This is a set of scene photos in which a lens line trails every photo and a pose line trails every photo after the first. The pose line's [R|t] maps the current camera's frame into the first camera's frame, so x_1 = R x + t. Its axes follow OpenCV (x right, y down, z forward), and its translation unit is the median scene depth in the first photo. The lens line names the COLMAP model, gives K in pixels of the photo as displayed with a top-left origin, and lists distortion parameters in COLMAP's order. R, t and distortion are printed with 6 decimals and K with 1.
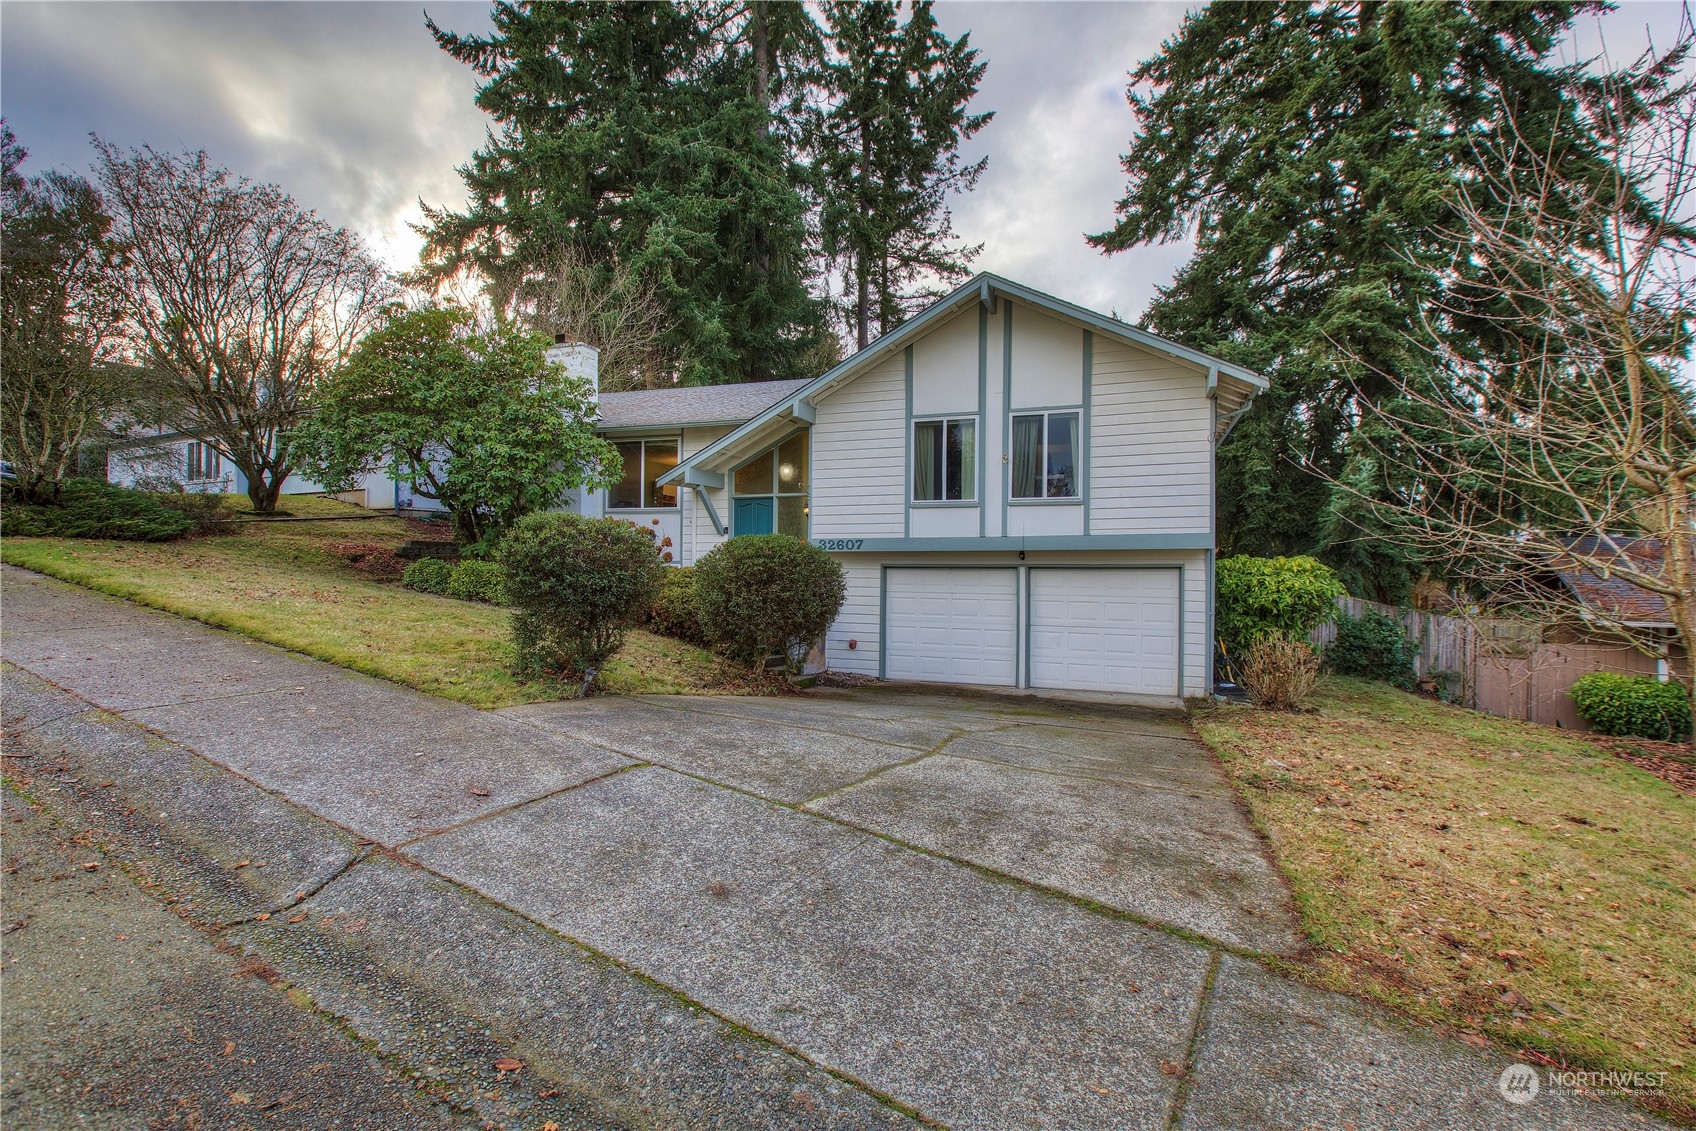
lens RADIAL K [[770.7, 0, 854.4], [0, 770.7, 559.1], [0, 0, 1]] dist [0.018373, 0.000046]
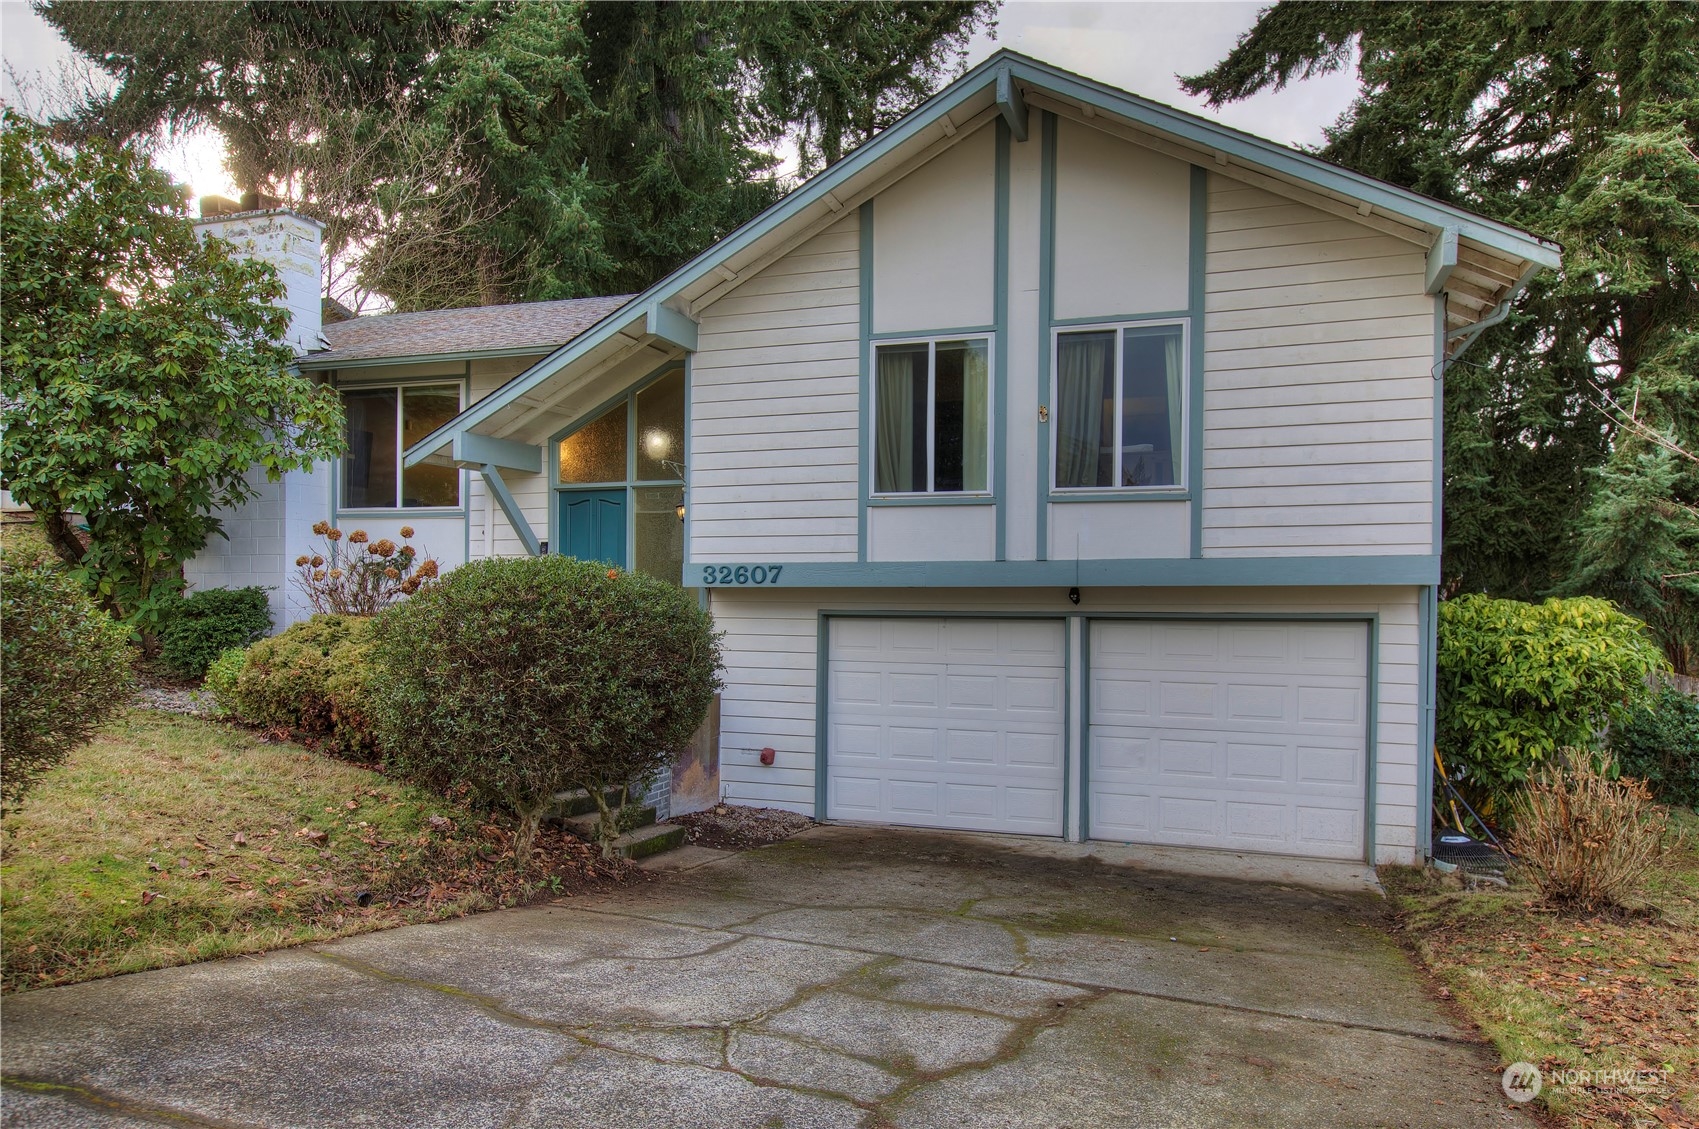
lens RADIAL K [[1160.6, 0, 852.5], [0, 1160.6, 603.6], [0, 0, 1]] dist [0.029299, -0.067385]
pose [[0.999755, 0.000573, 0.022137, 0.044961], [-0.000819, 0.999938, 0.011097, -0.008144], [-0.022129, -0.011112, 0.999693, 0.195529]]
